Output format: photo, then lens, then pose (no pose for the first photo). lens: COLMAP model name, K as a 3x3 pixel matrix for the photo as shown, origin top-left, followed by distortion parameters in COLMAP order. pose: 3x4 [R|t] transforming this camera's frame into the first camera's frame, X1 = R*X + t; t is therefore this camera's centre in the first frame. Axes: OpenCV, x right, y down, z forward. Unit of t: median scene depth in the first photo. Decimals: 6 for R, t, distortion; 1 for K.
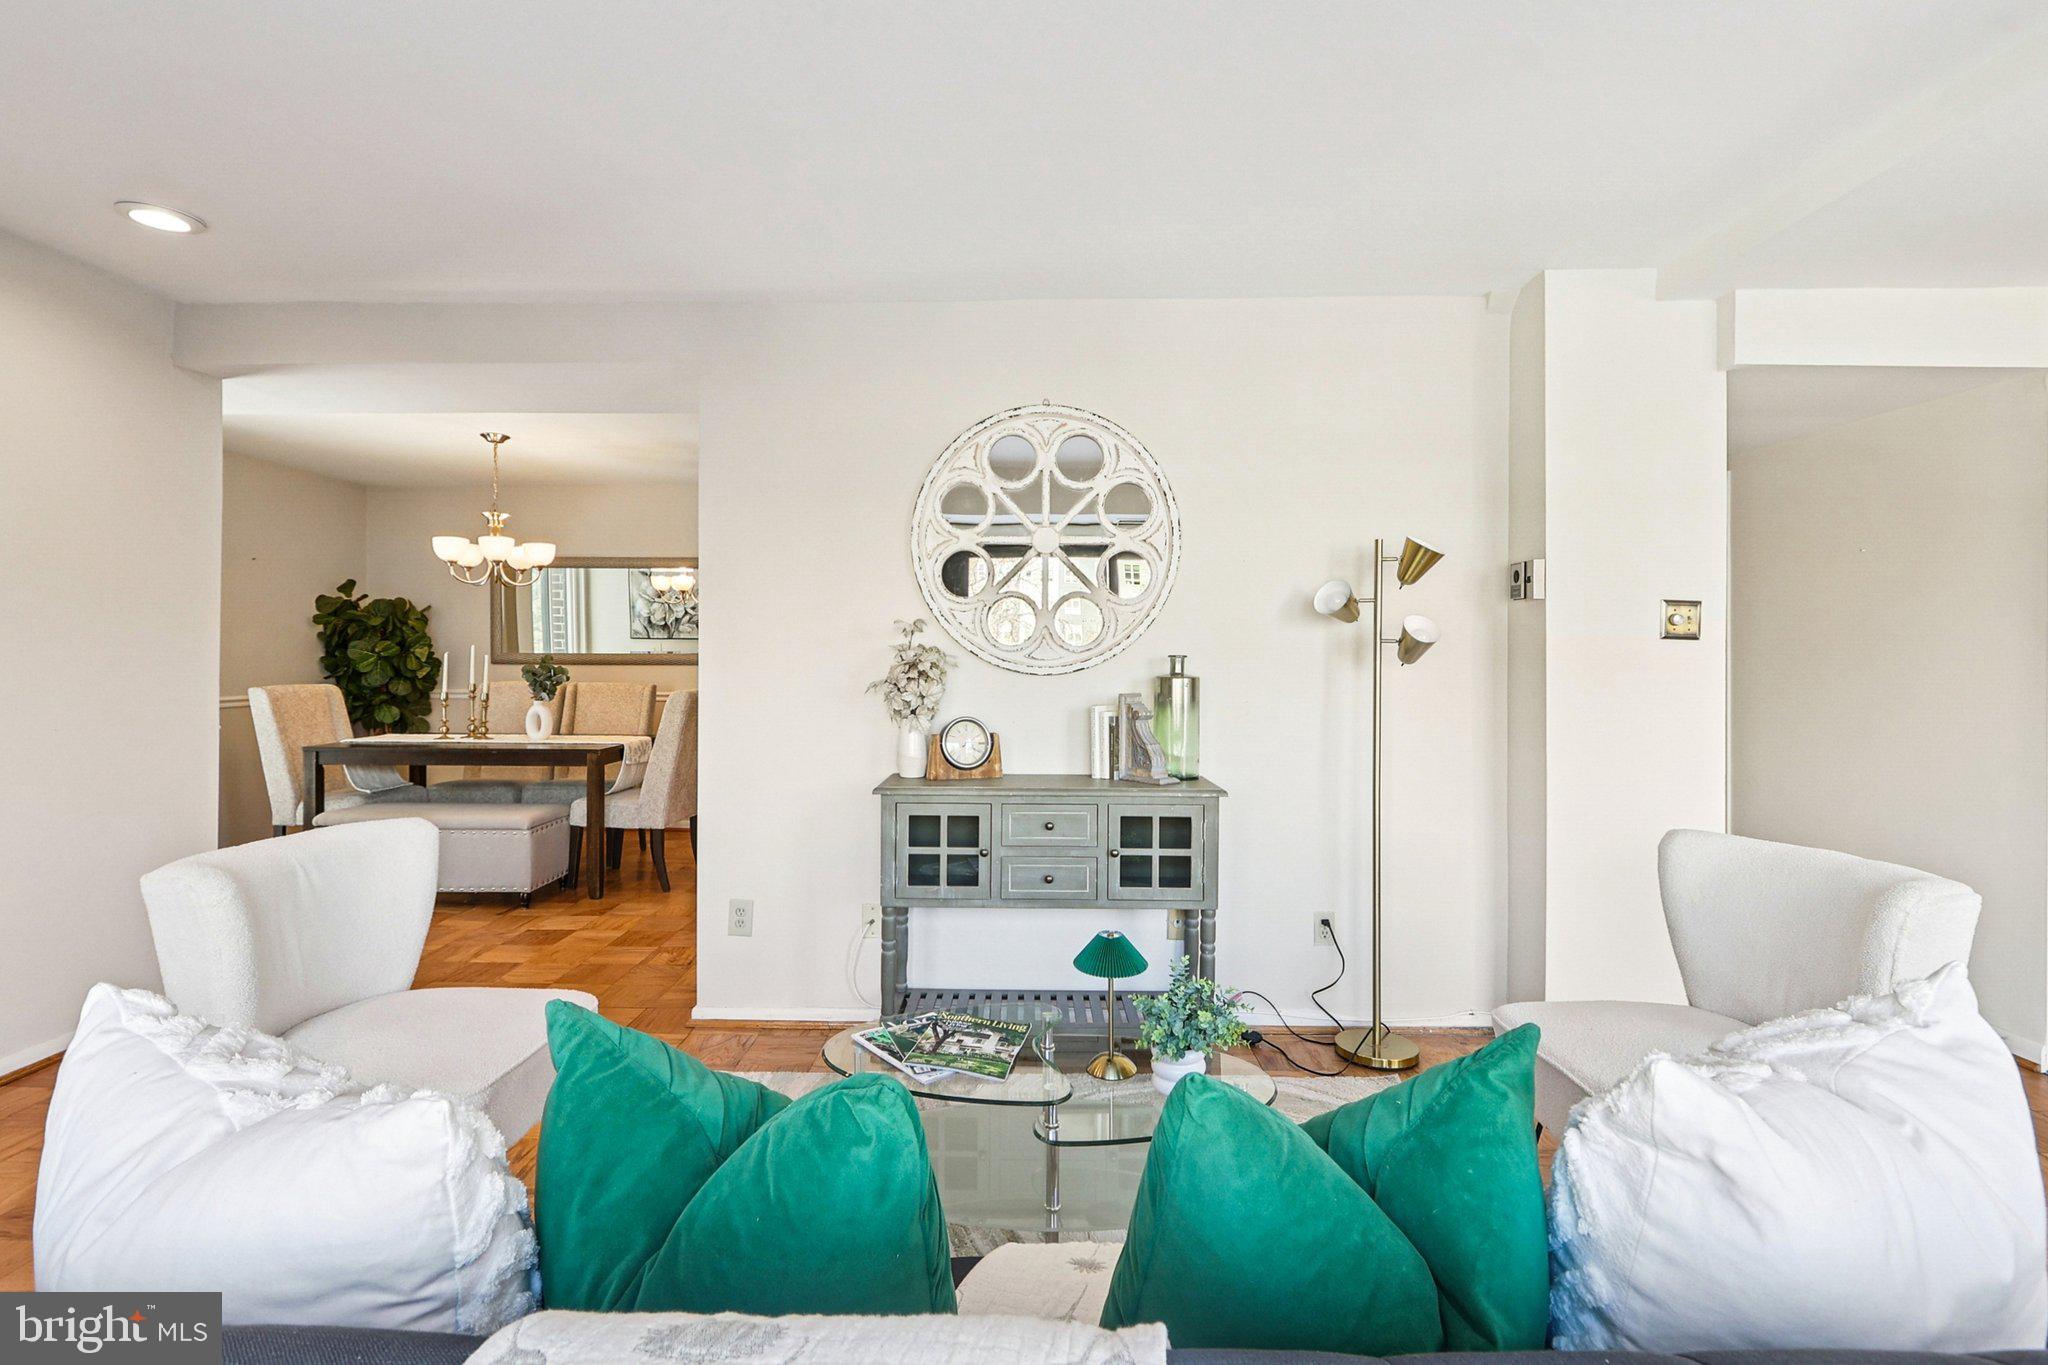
lens RADIAL K [[953.1, 0, 1017.4], [0, 953.1, 652.8], [0, 0, 1]] dist [0.002127, -0.001867]
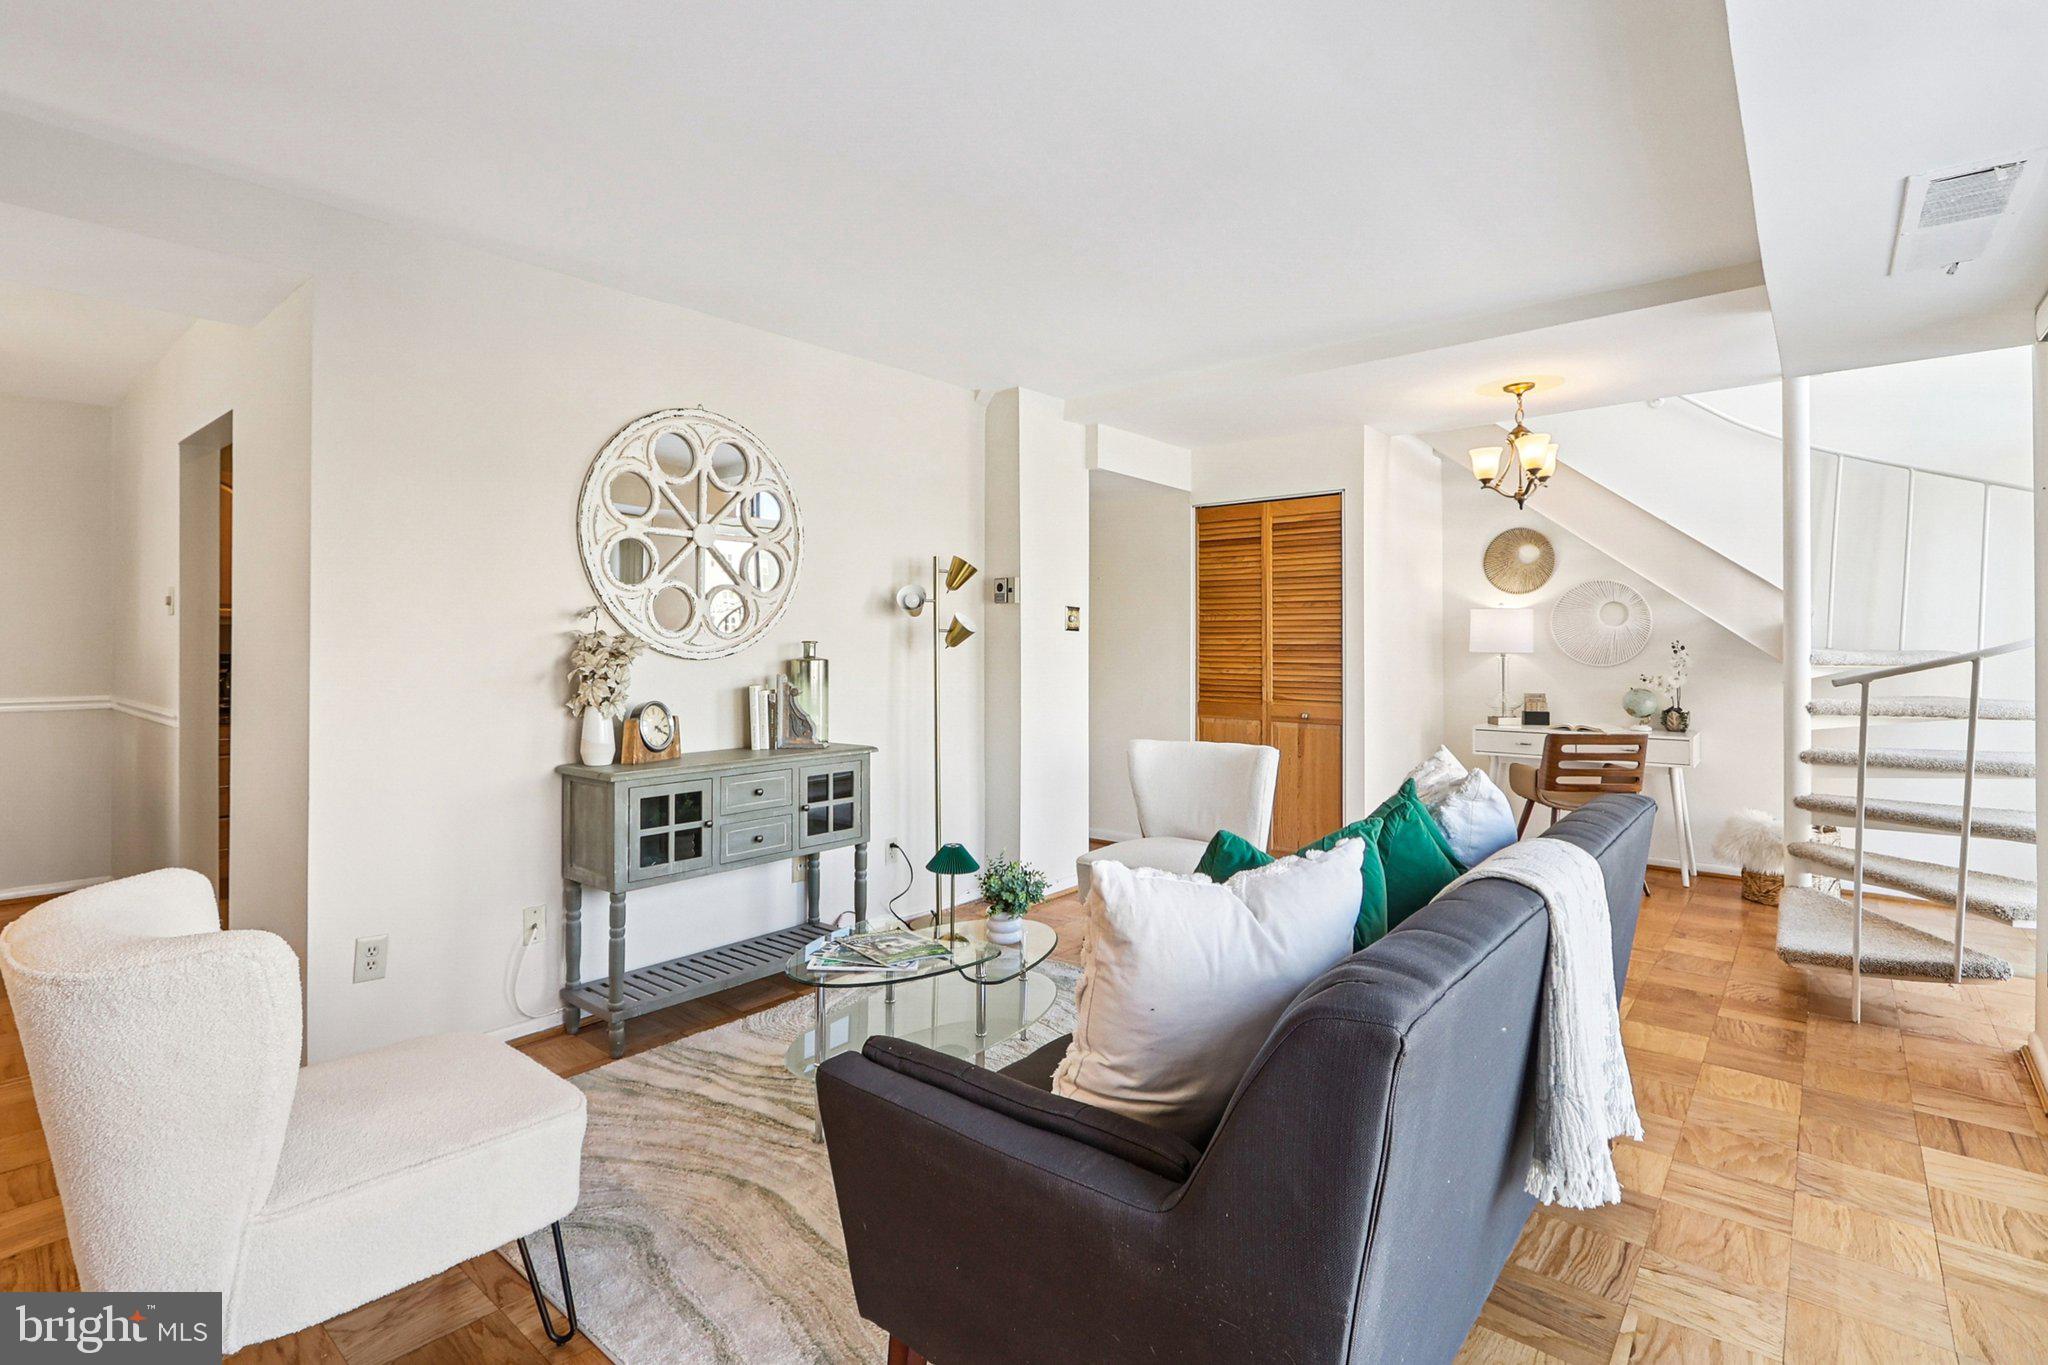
lens RADIAL K [[953.1, 0, 1023.2], [0, 953.1, 630.9], [0, 0, 1]] dist [0.002127, -0.001867]
pose [[0.636505, 0.006145, 0.771249, -0.603838], [-0.003325, 0.999981, -0.005224, -0.005019], [-0.771266, 0.000761, 0.636513, 0.031689]]
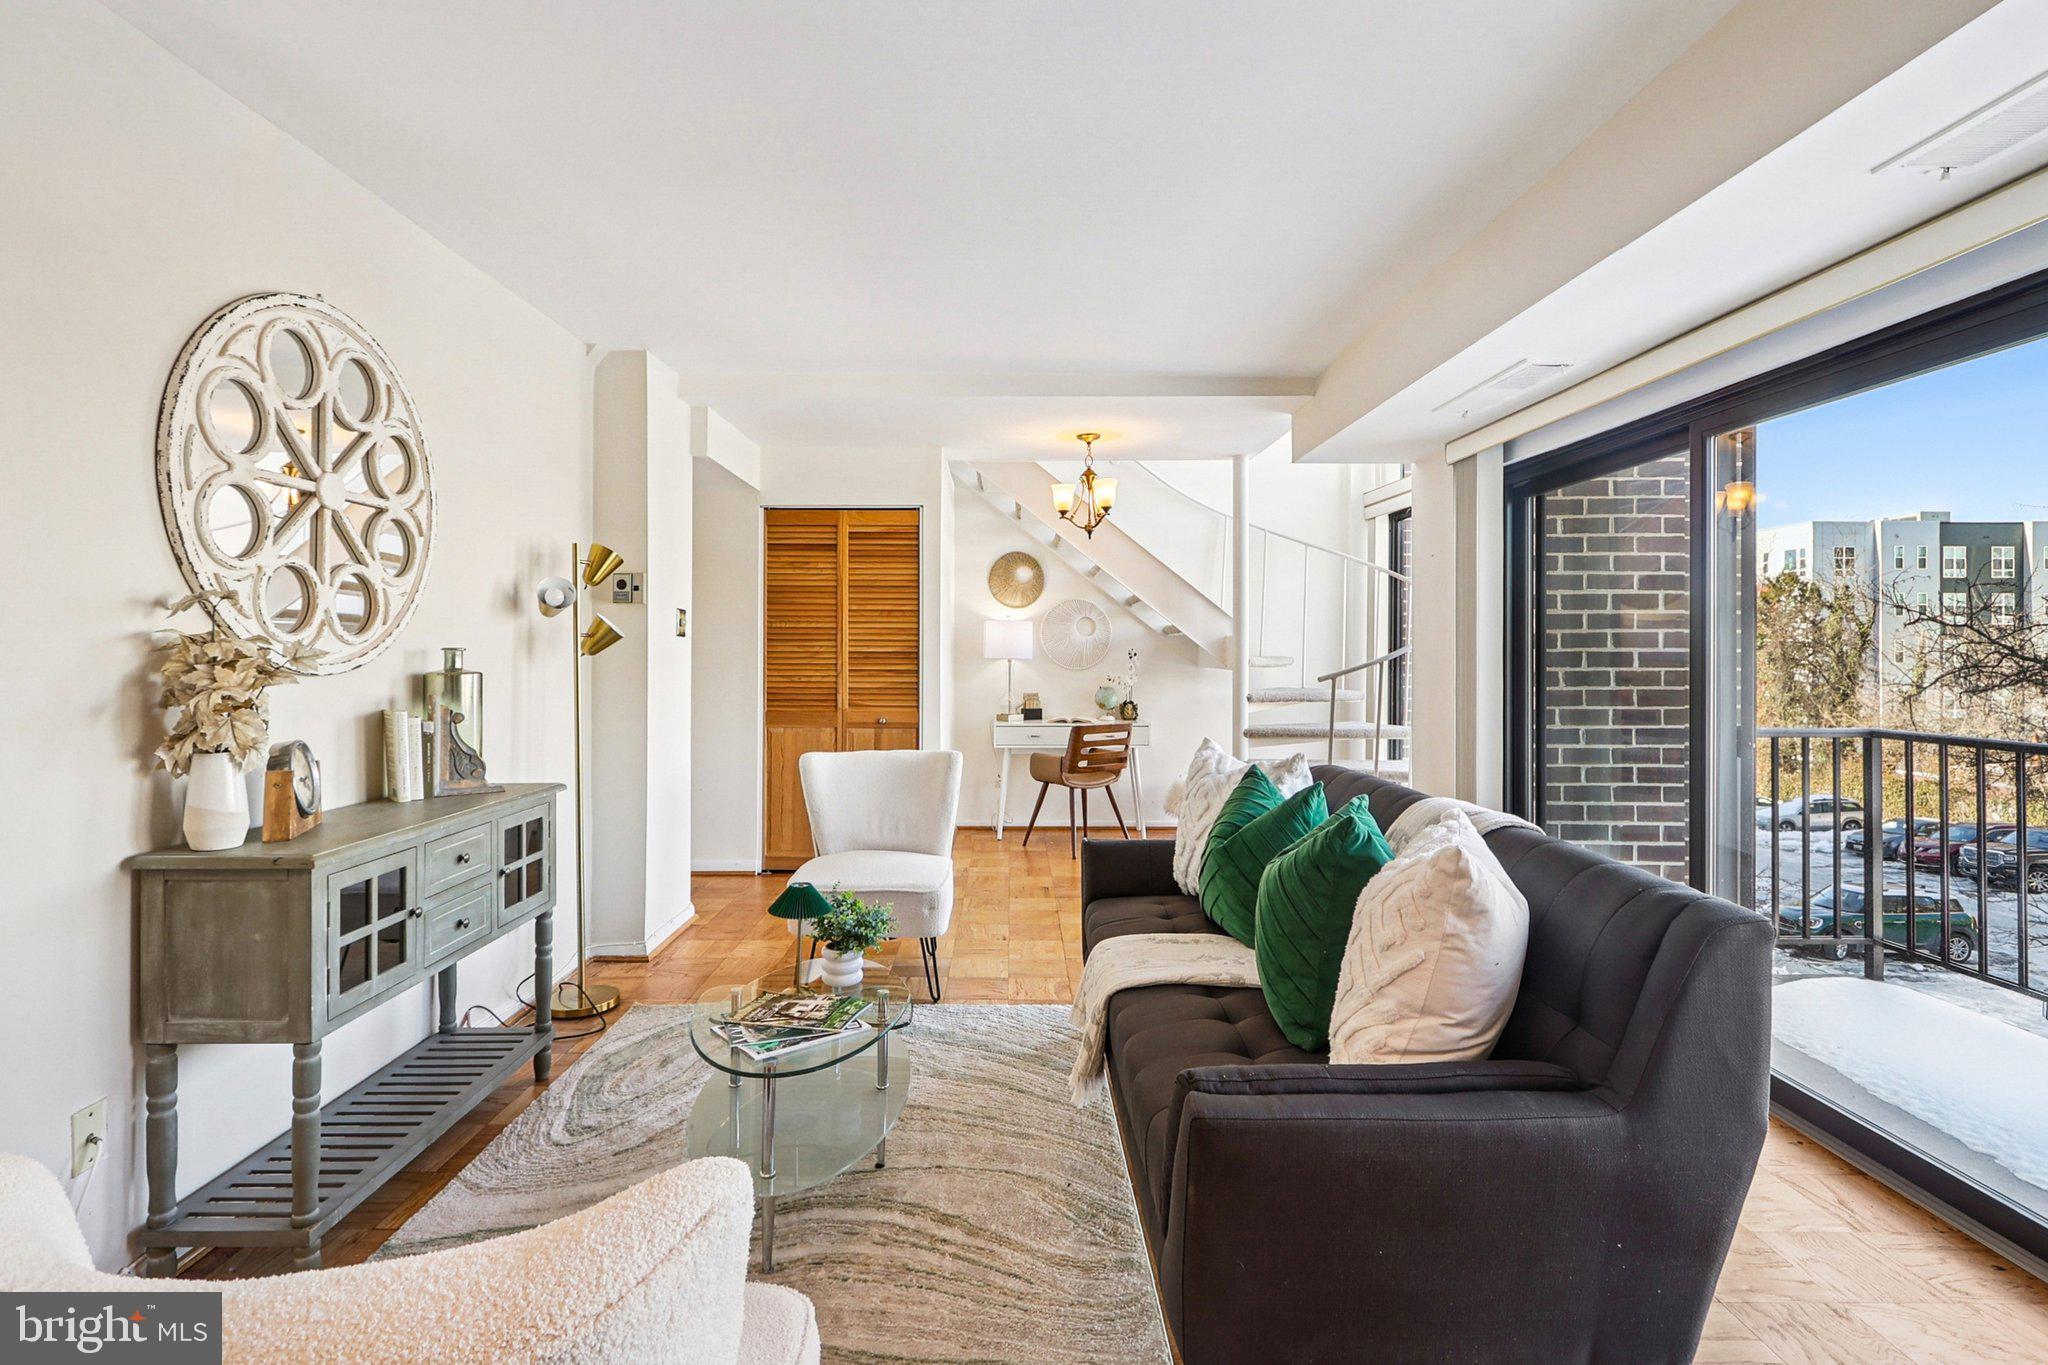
lens RADIAL K [[953.1, 0, 1011.9], [0, 953.1, 643.5], [0, 0, 1]] dist [0.002127, -0.001867]
pose [[-0.002719, 0.002726, 0.999993, -0.736912], [-0.009471, 0.999951, -0.002752, -0.004016], [-0.999951, -0.009479, -0.002693, 0.501818]]
